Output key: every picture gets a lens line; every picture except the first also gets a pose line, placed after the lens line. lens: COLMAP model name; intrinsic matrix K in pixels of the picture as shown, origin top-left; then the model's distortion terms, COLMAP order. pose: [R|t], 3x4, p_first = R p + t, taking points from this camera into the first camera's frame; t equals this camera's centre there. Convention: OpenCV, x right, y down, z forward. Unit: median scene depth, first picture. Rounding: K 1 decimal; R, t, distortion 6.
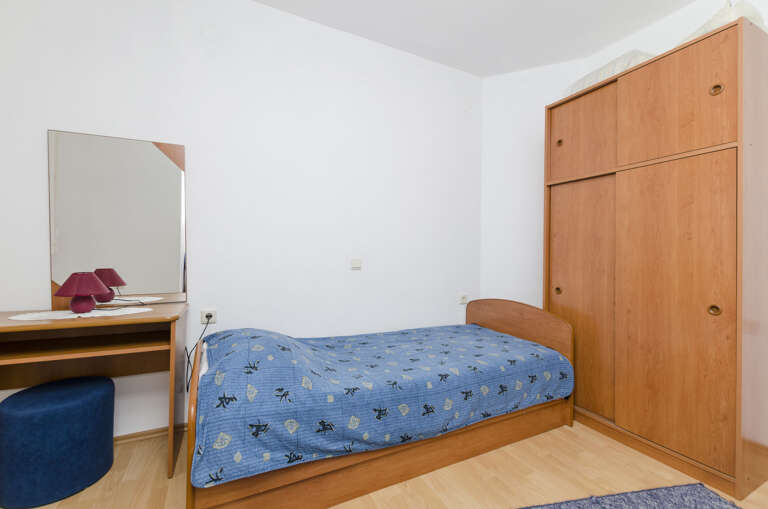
lens RADIAL K [[334.9, 0, 383.5], [0, 334.9, 252.3], [0, 0, 1]] dist [0.004300, -0.000320]
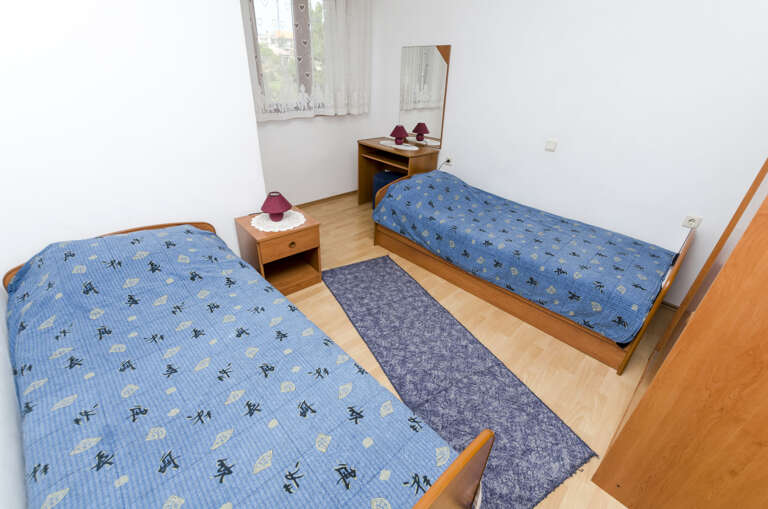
lens RADIAL K [[334.9, 0, 384.5], [0, 334.9, 254.8], [0, 0, 1]] dist [0.004300, -0.000320]
pose [[0.288317, 0.469120, -0.834745, 1.203930], [-0.034589, 0.876298, 0.480525, -0.230332], [0.956910, -0.109671, 0.268879, 0.213741]]
